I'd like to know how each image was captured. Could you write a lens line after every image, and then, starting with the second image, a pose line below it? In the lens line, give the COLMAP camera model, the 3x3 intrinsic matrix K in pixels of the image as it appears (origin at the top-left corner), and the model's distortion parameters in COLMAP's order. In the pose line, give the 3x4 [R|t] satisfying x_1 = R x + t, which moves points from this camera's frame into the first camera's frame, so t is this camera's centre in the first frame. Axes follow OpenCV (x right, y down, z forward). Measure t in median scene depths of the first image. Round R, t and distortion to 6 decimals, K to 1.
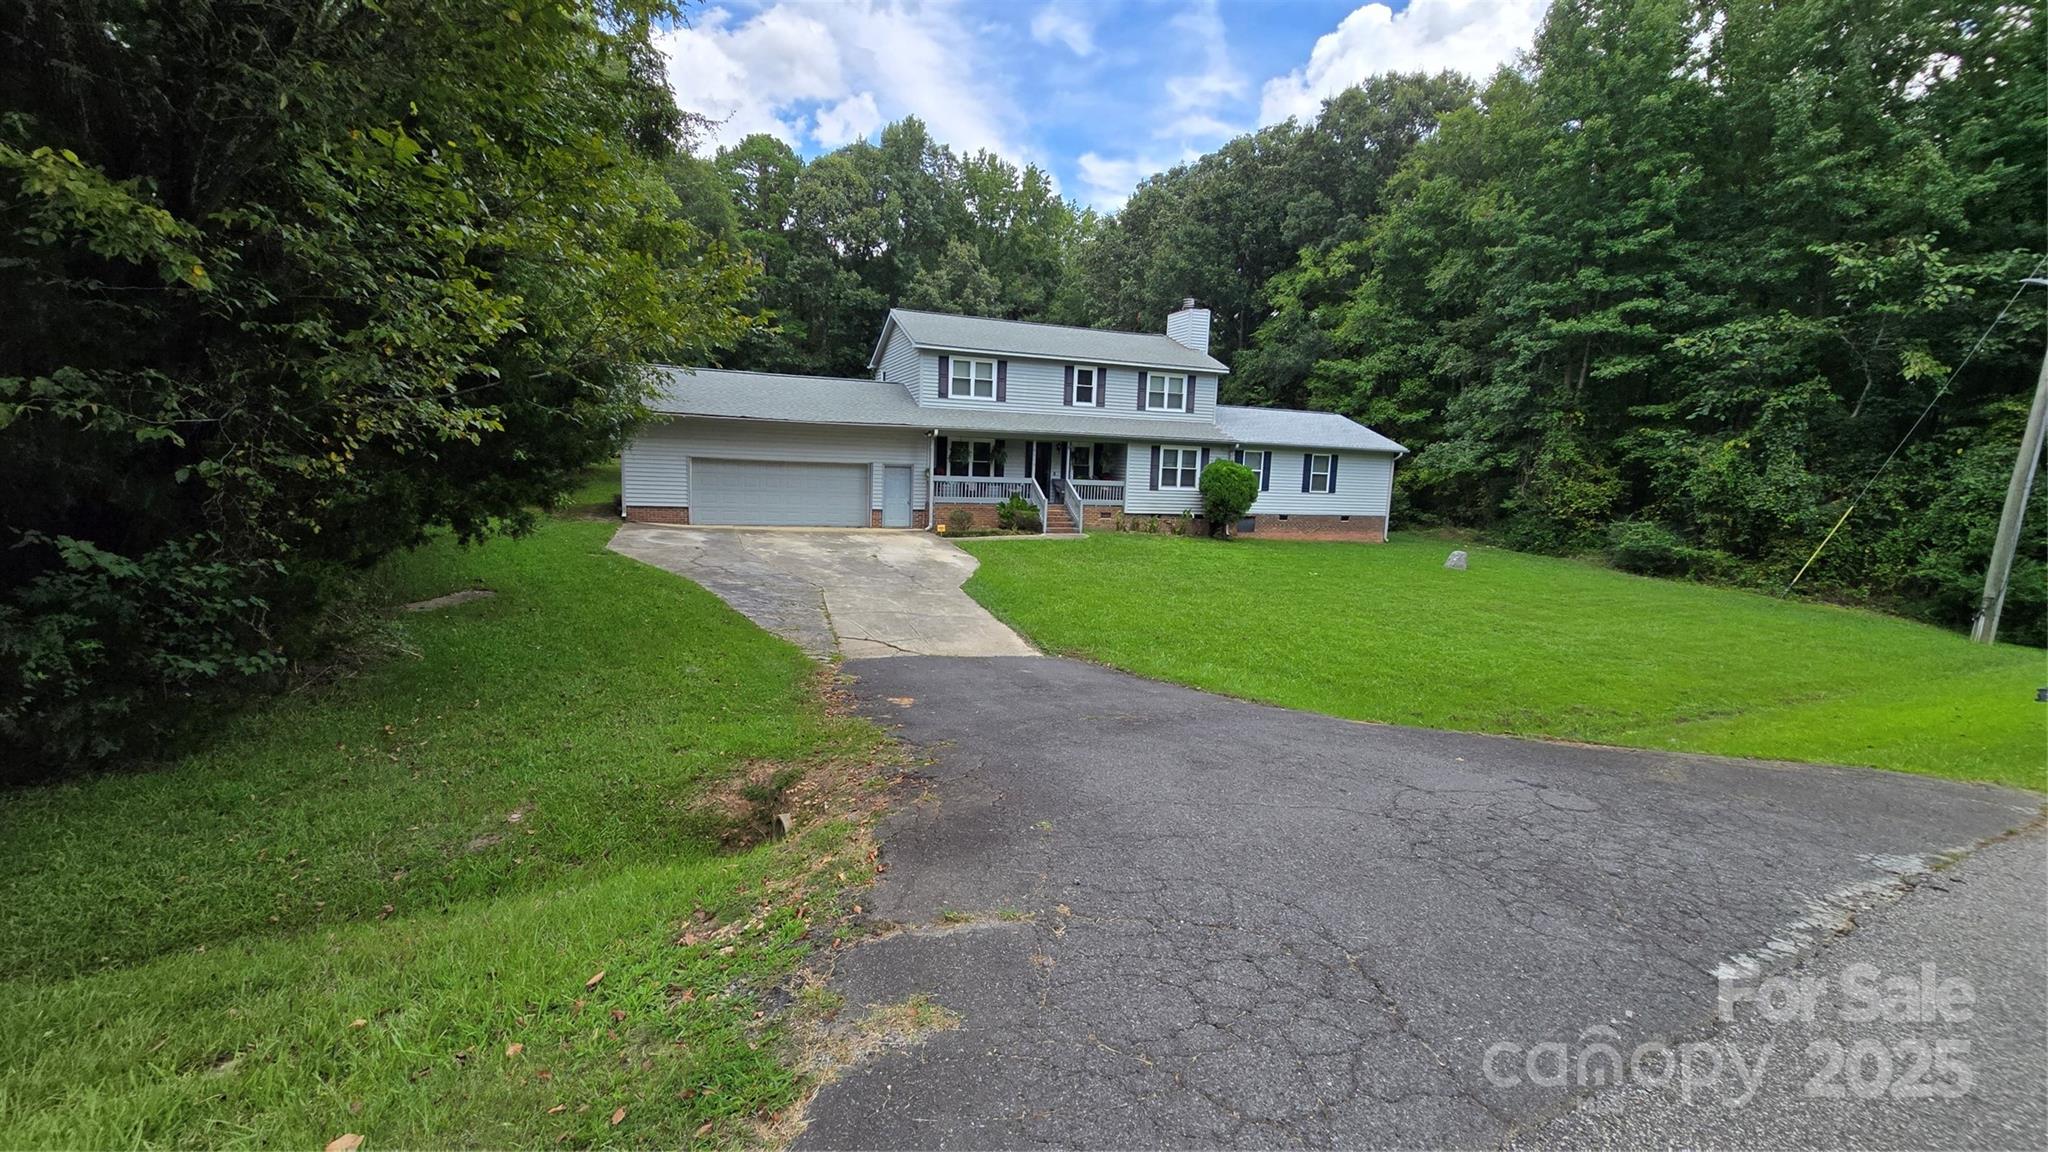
lens RADIAL K [[835.6, 0, 1013.2], [0, 835.6, 577.7], [0, 0, 1]] dist [0.001944, -0.002887]
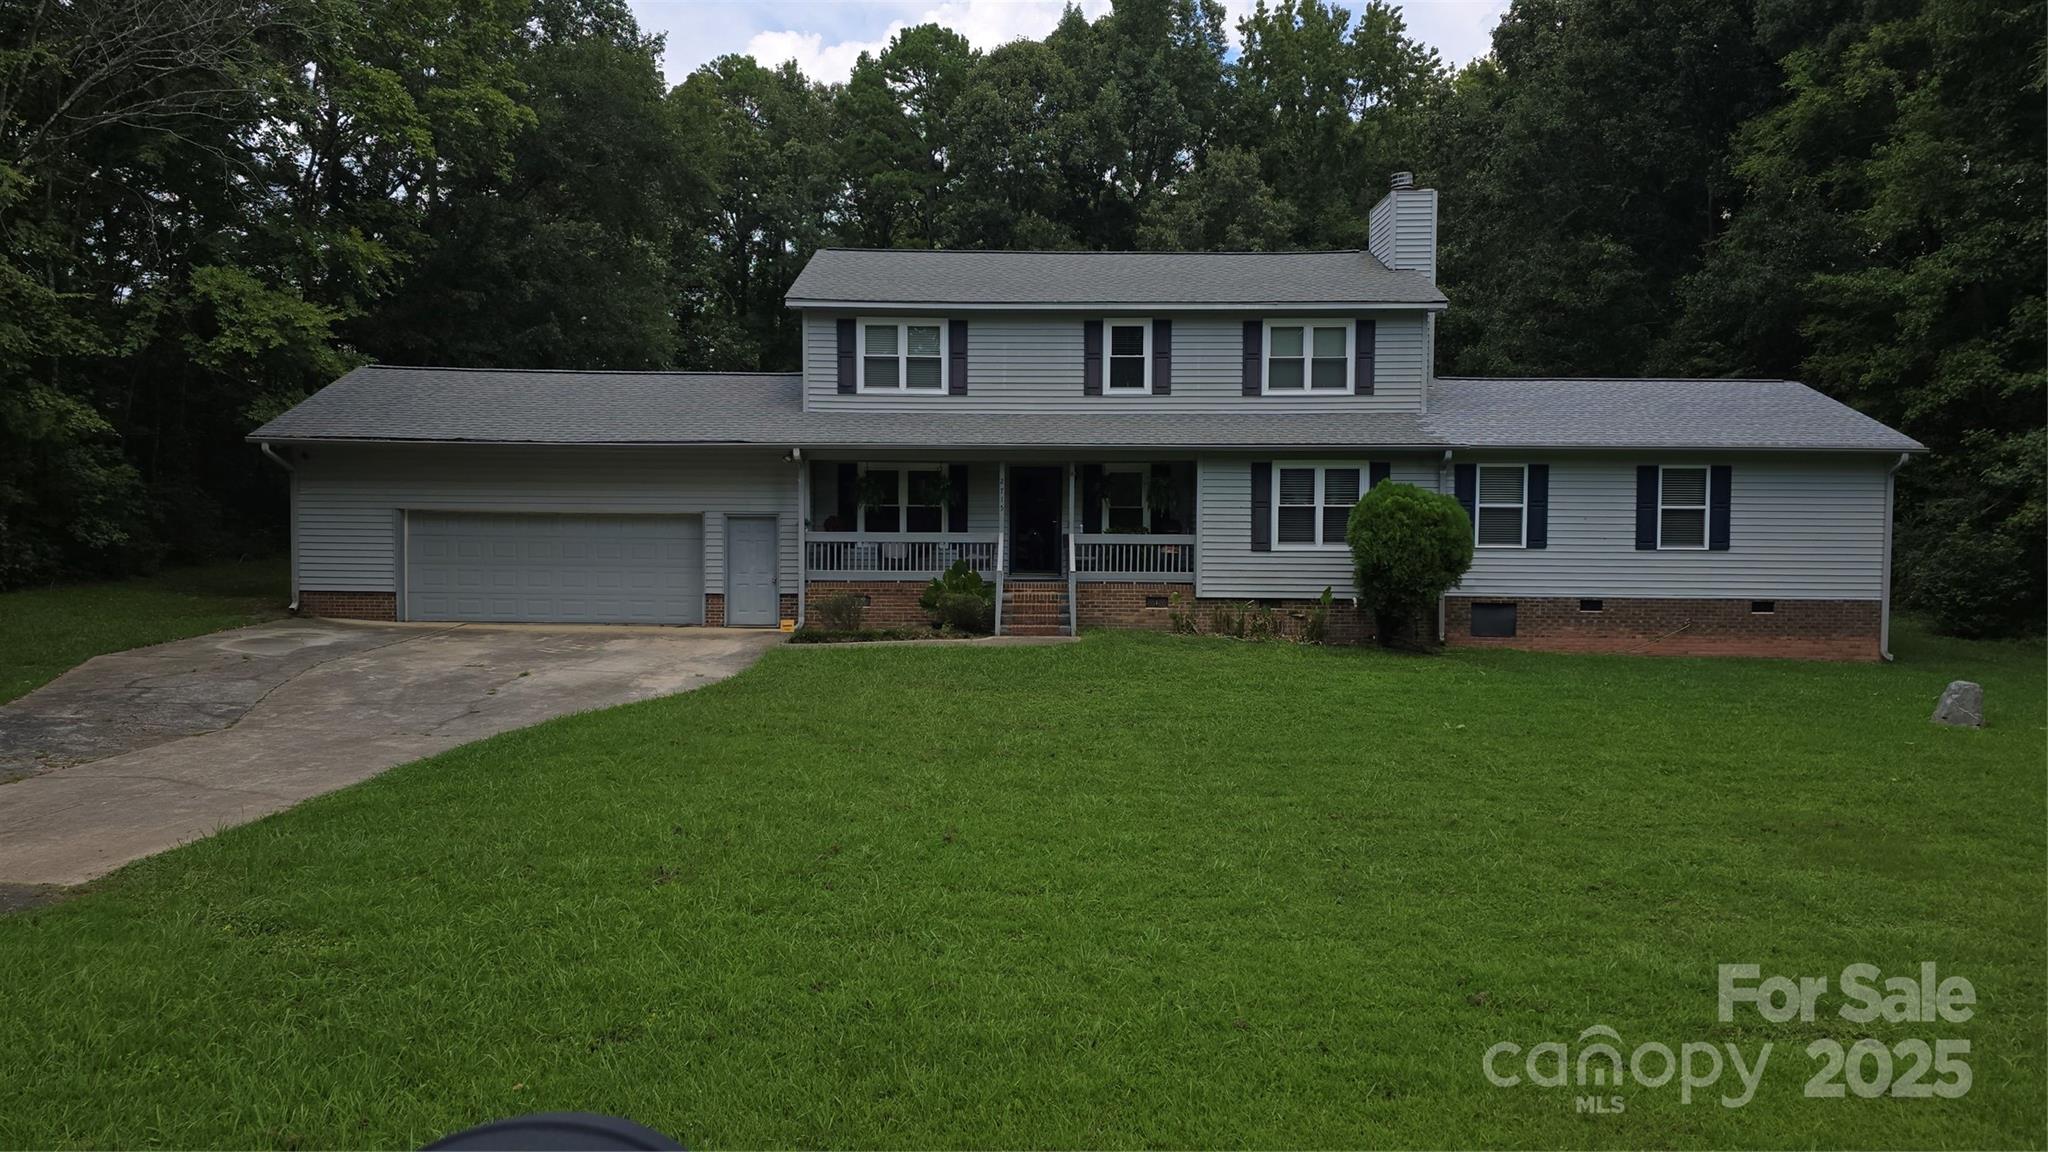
lens RADIAL K [[1359.9, 0, 1024.0], [0, 1359.9, 576.0], [0, 0, 1]] dist [0.095543, -0.099546]
pose [[0.933752, -0.015811, -0.357572, 0.325894], [-0.022572, 0.994434, -0.102915, -0.003267], [0.357209, 0.104168, 0.928197, 0.196636]]
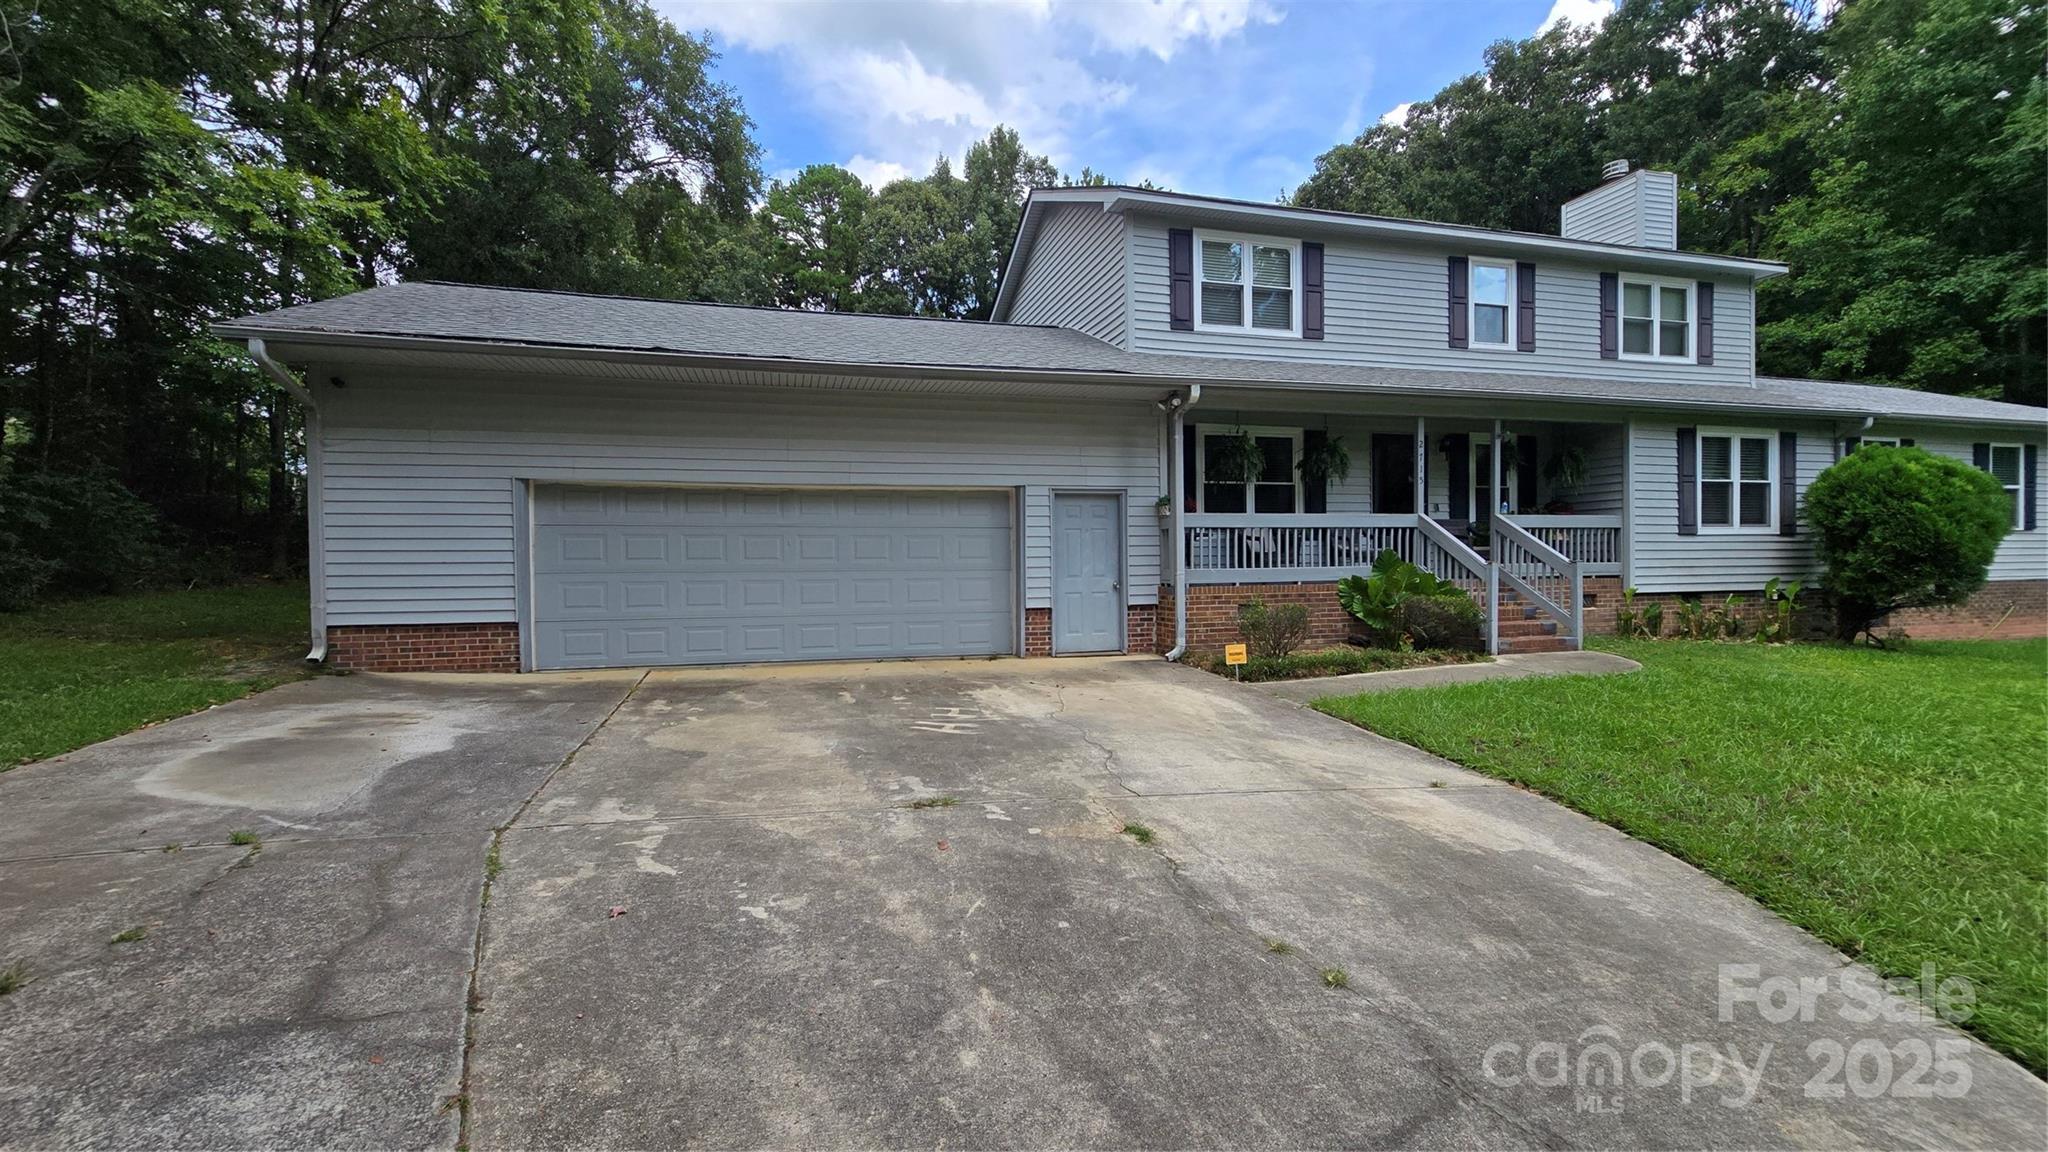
lens RADIAL K [[835.6, 0, 1013.2], [0, 835.6, 577.7], [0, 0, 1]] dist [0.001944, -0.002887]
pose [[0.994572, -0.044922, -0.093849, -0.124513], [0.033443, 0.992151, -0.120489, -0.045124], [0.098525, 0.116696, 0.988269, 0.560883]]
